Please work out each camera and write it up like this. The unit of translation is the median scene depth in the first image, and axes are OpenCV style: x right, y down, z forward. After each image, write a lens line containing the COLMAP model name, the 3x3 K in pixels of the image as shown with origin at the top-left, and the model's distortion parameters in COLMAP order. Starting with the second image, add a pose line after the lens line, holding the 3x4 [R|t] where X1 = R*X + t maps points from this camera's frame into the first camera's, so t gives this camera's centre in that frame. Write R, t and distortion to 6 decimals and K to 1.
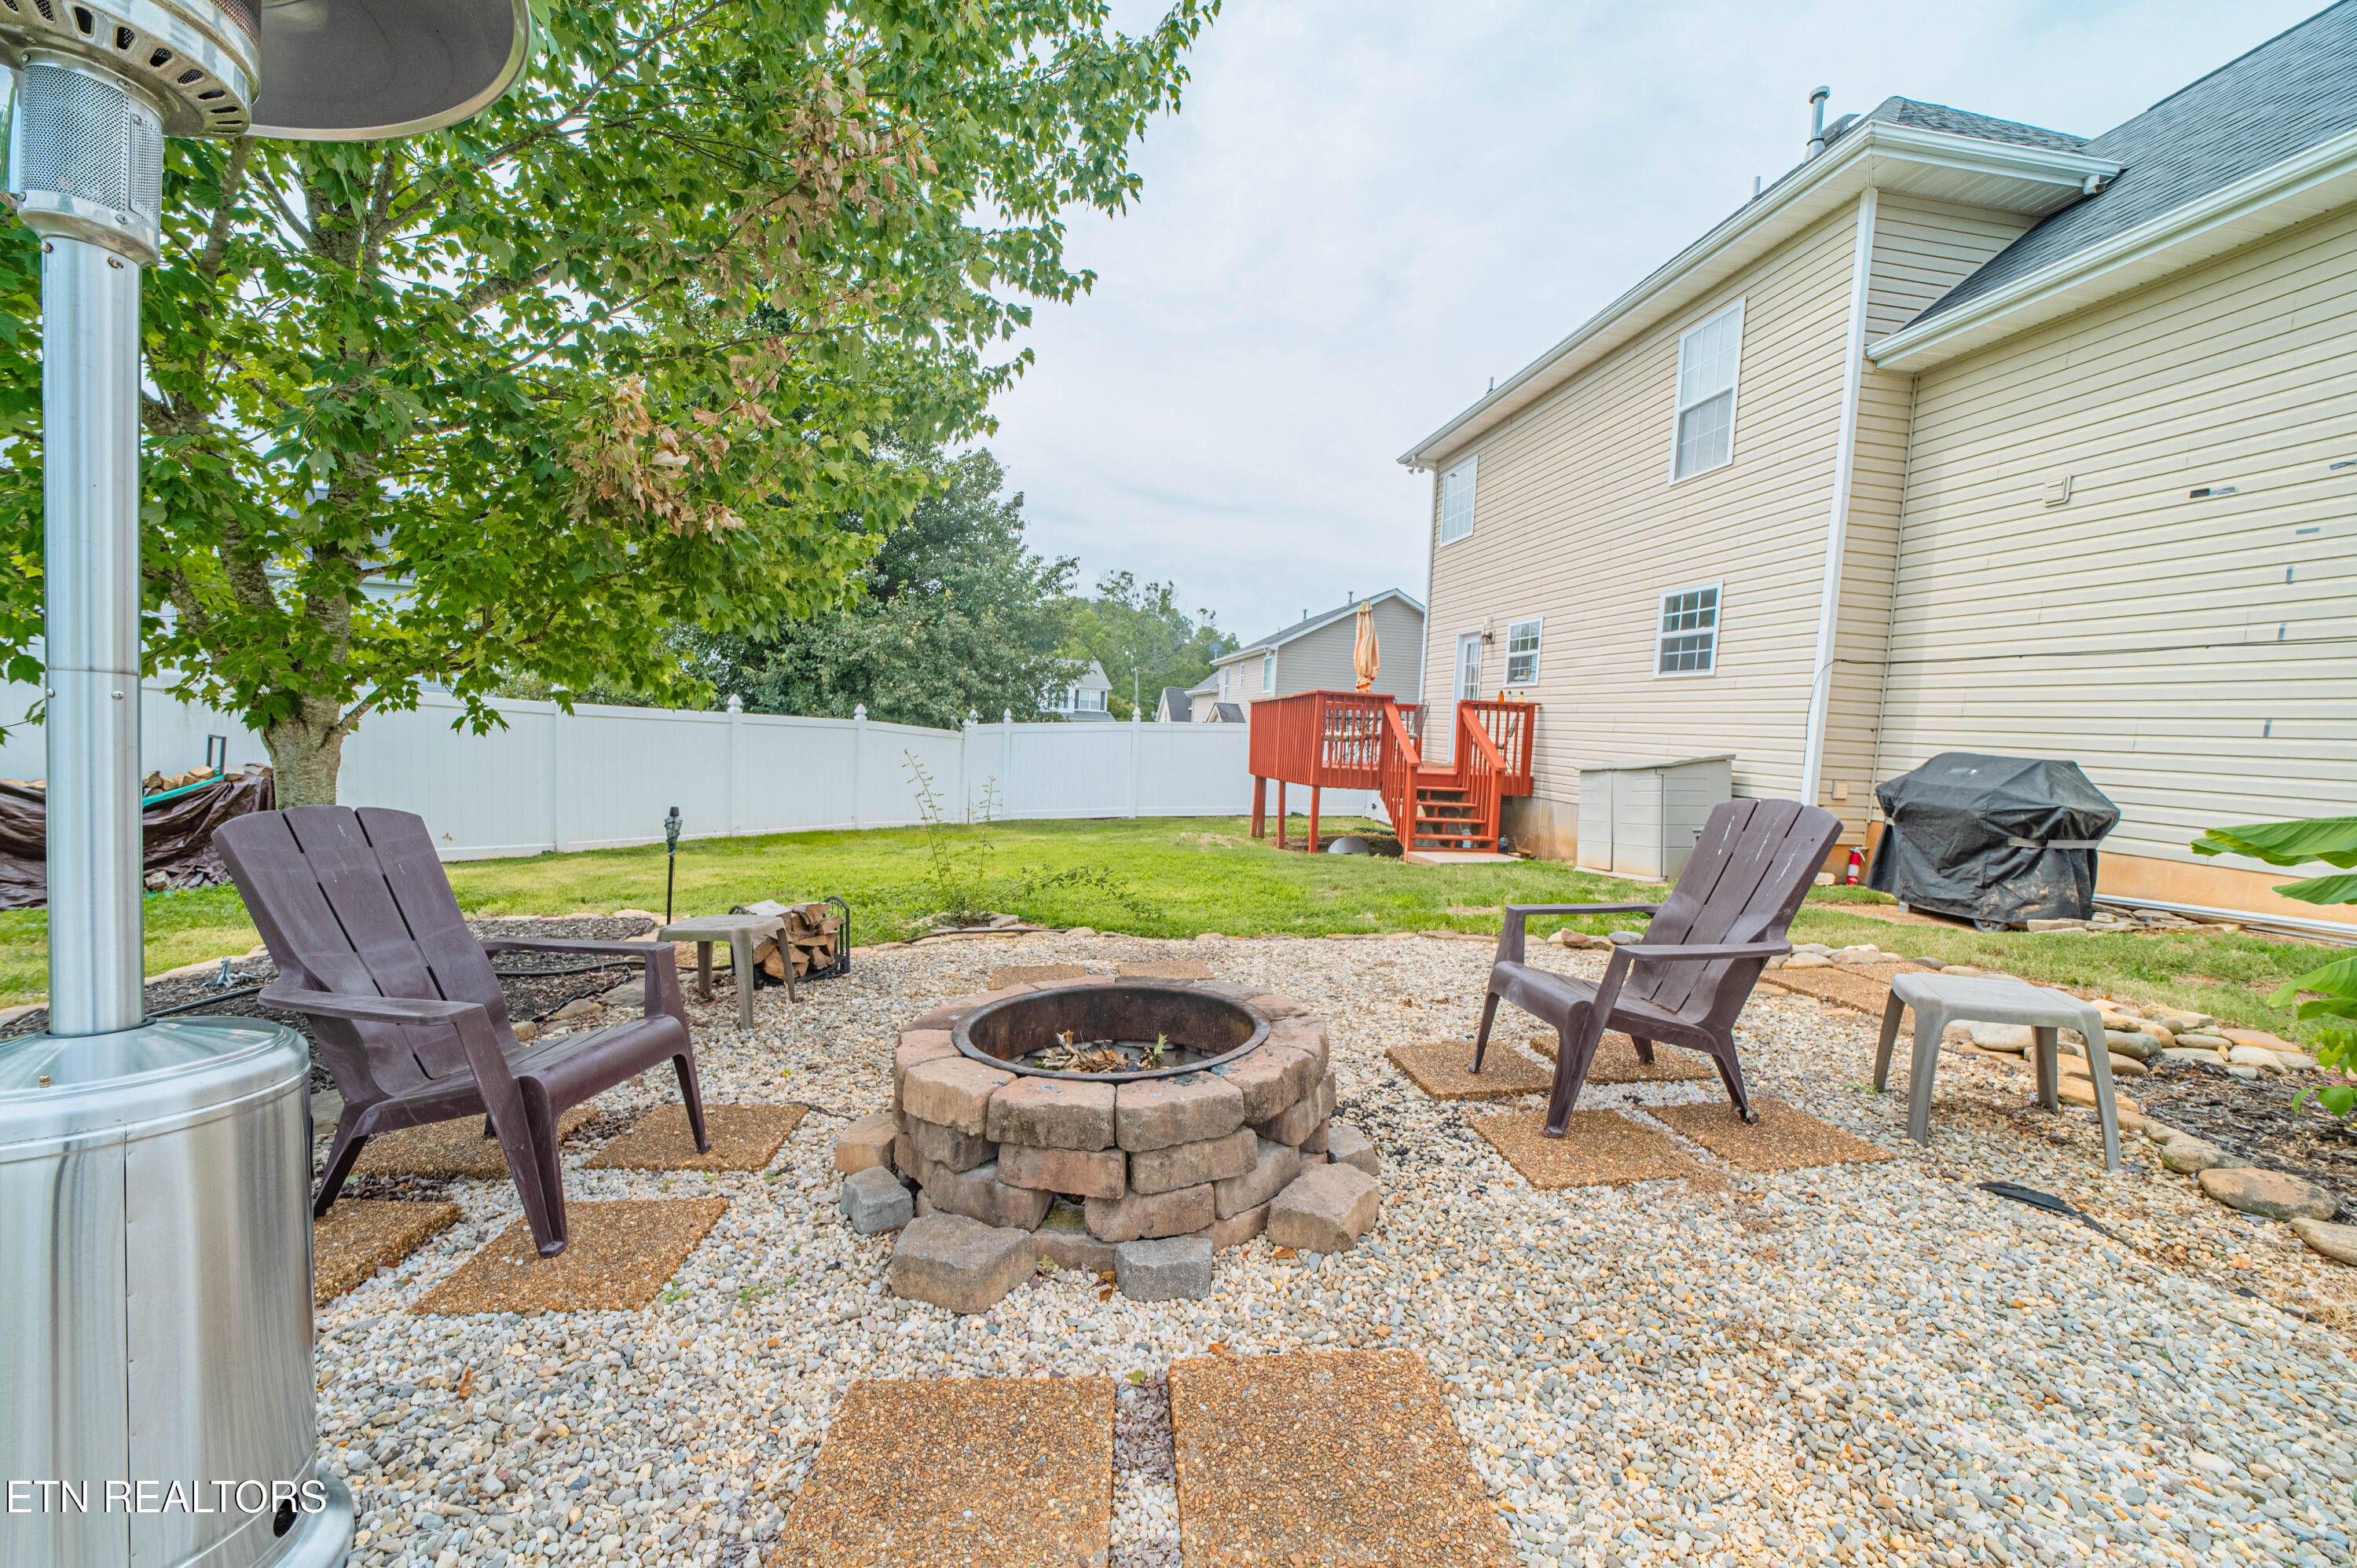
lens RADIAL K [[911.3, 0, 1184.8], [0, 911.3, 798.7], [0, 0, 1]] dist [-0.038569, 0.010545]
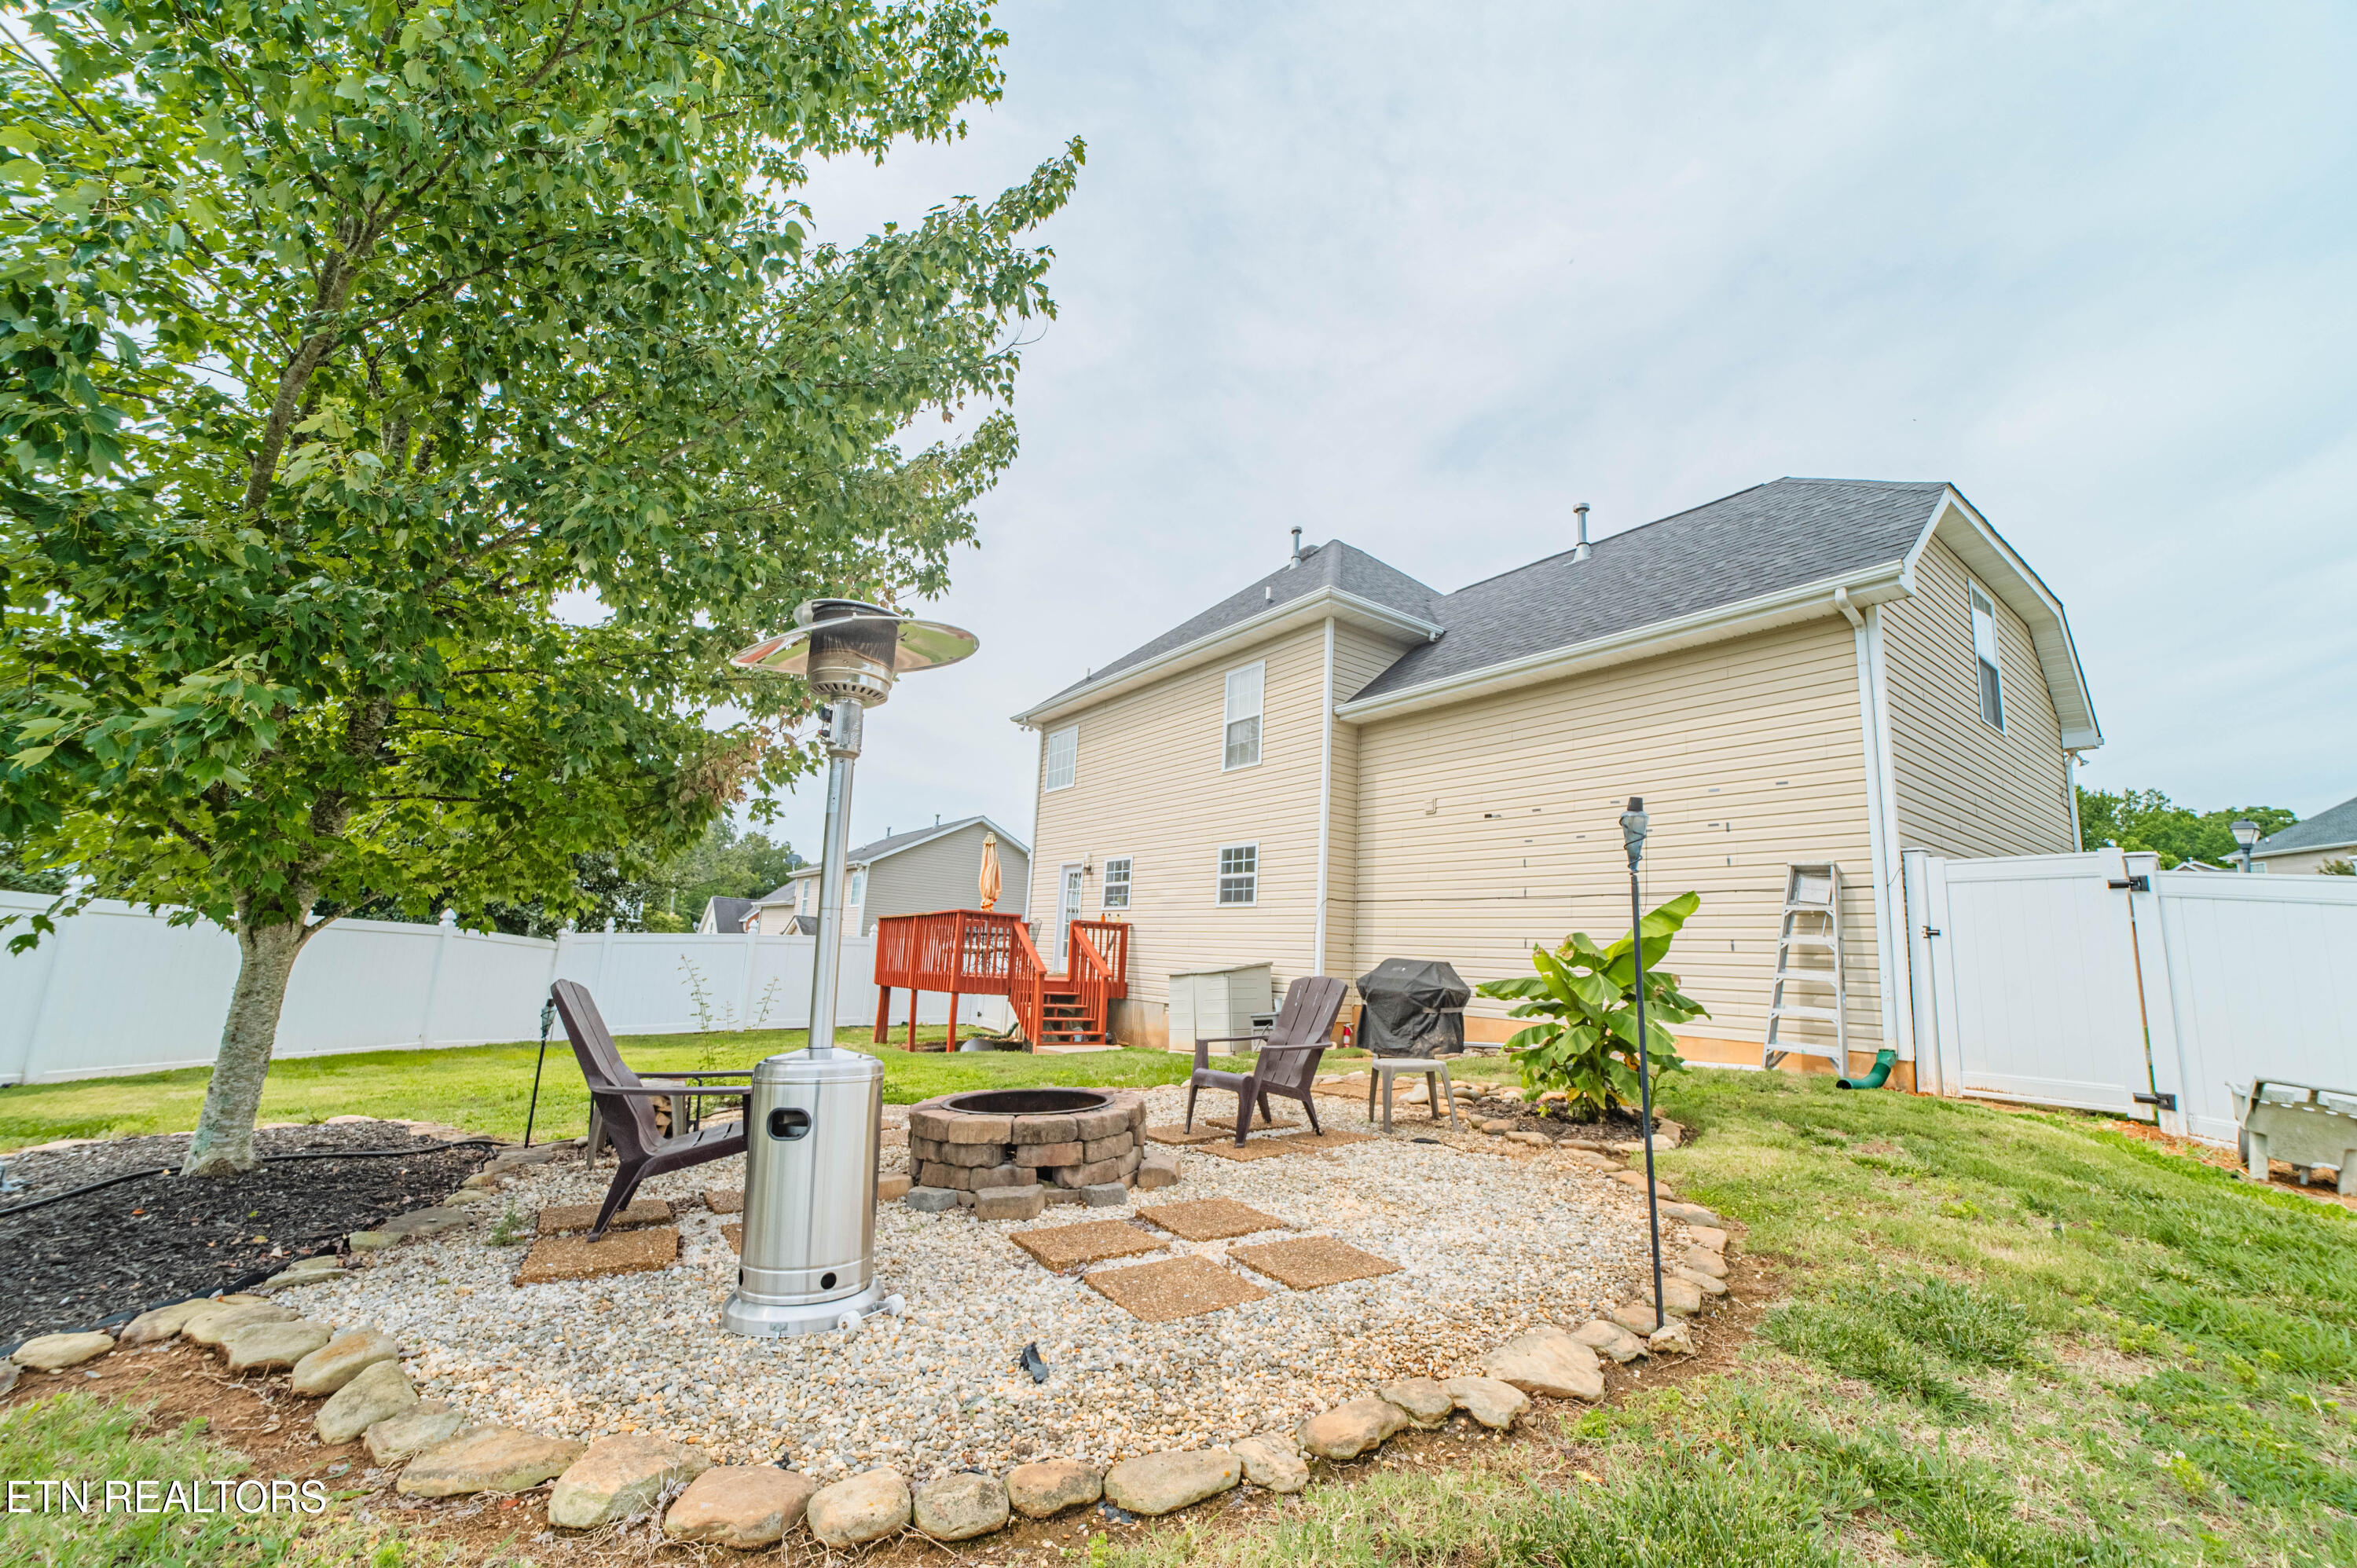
lens RADIAL K [[911.3, 0, 1184.8], [0, 911.3, 798.7], [0, 0, 1]] dist [-0.038569, 0.010545]
pose [[0.886107, 0.079886, 0.456544, -0.199832], [0.029188, 0.973460, -0.226988, 0.023305], [-0.462560, 0.214462, 0.860258, -0.245448]]
